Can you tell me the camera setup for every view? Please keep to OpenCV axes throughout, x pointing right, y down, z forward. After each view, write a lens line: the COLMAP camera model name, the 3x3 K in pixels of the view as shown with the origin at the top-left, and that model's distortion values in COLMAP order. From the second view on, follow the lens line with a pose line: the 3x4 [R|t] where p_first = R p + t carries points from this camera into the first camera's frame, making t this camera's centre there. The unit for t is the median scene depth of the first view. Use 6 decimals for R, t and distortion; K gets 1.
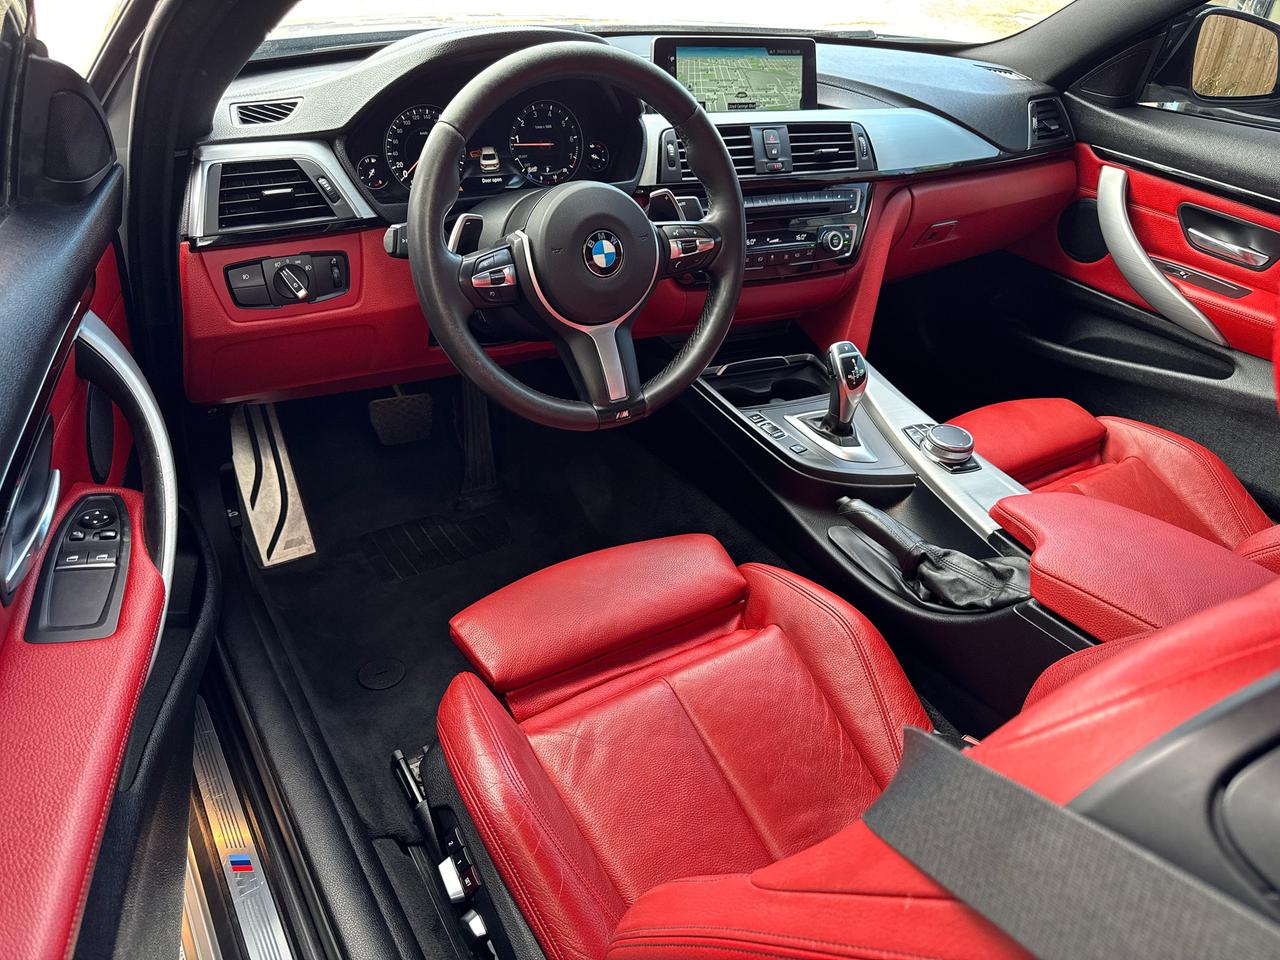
lens RADIAL K [[861.6, 0, 634.3], [0, 861.6, 464.4], [0, 0, 1]] dist [0.105882, -0.118221]
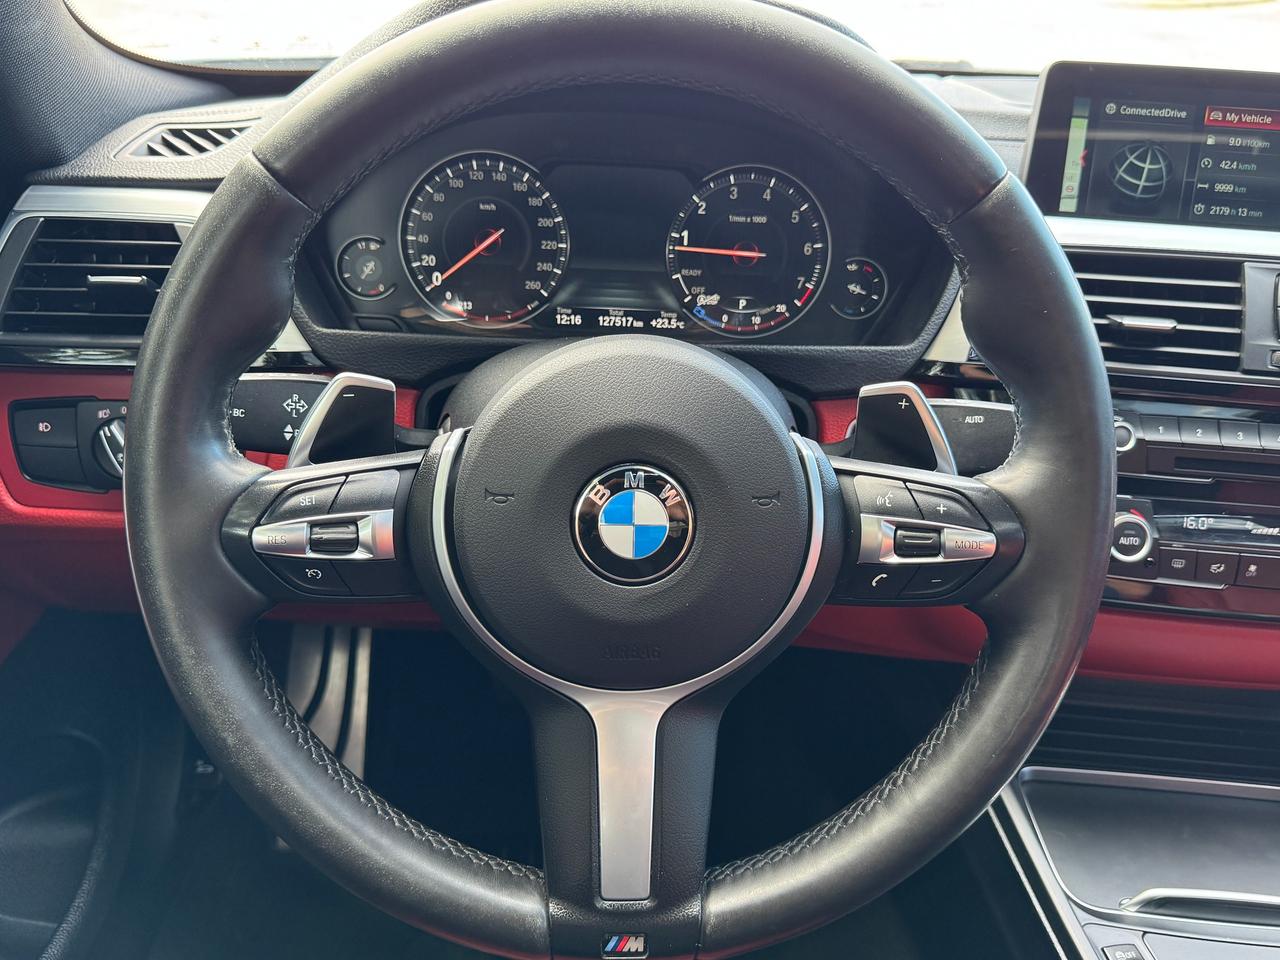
lens RADIAL K [[1088.0, 0, 640.0], [0, 1088.0, 480.0], [0, 0, 1]] dist [0.195674, -0.385090]
pose [[0.879314, 0.189201, -0.437047, 0.134926], [-0.254841, 0.962187, -0.096187, -0.172124], [0.402322, 0.195956, 0.894281, 0.455745]]
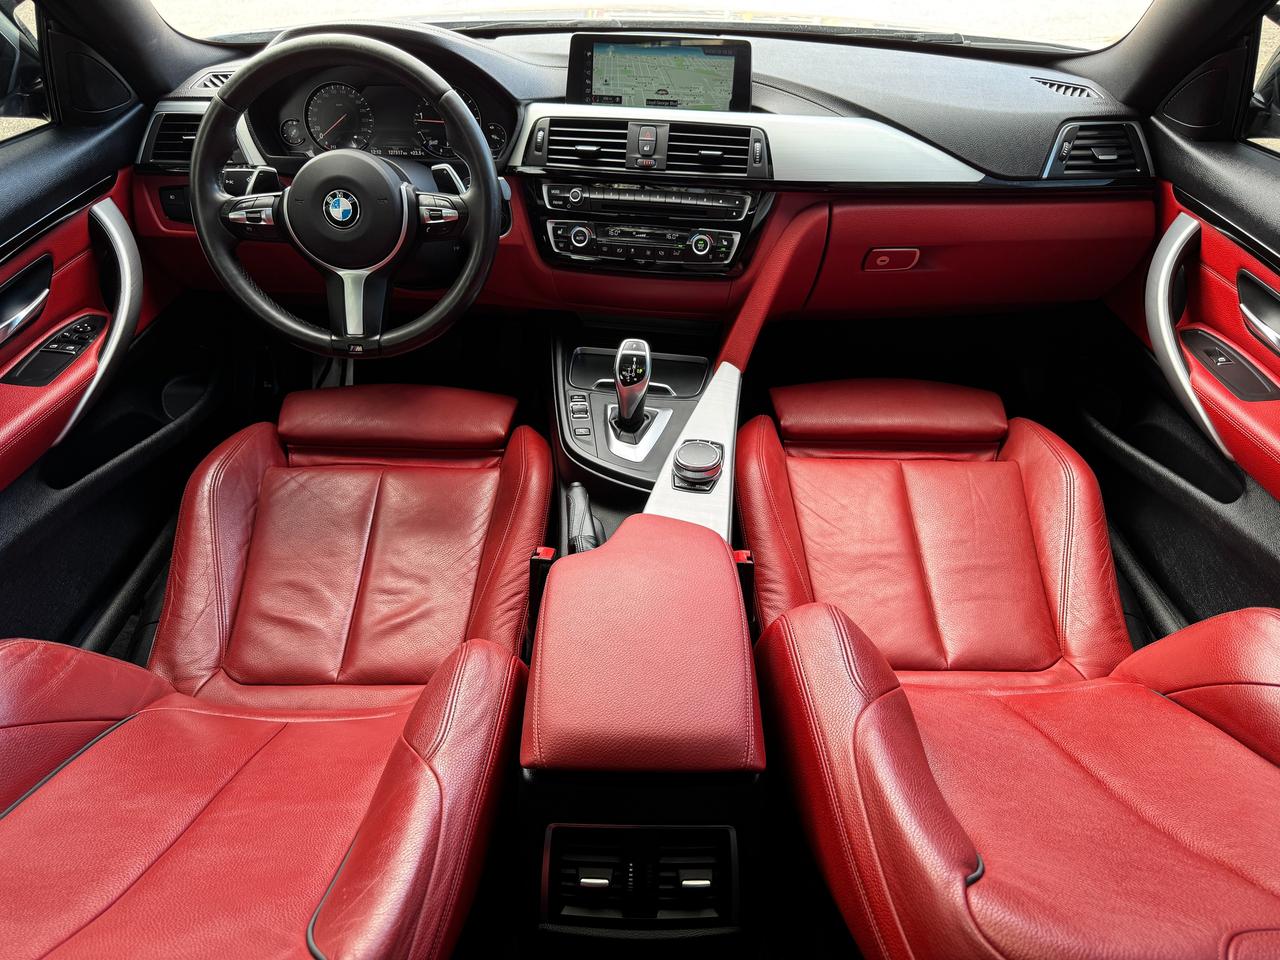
lens RADIAL K [[861.6, 0, 634.3], [0, 861.6, 464.4], [0, 0, 1]] dist [0.105882, -0.118221]
pose [[0.845957, 0.251746, -0.470086, 0.756438], [-0.251222, 0.965739, 0.065089, -0.066747], [0.470366, 0.063033, 0.880217, 0.124269]]
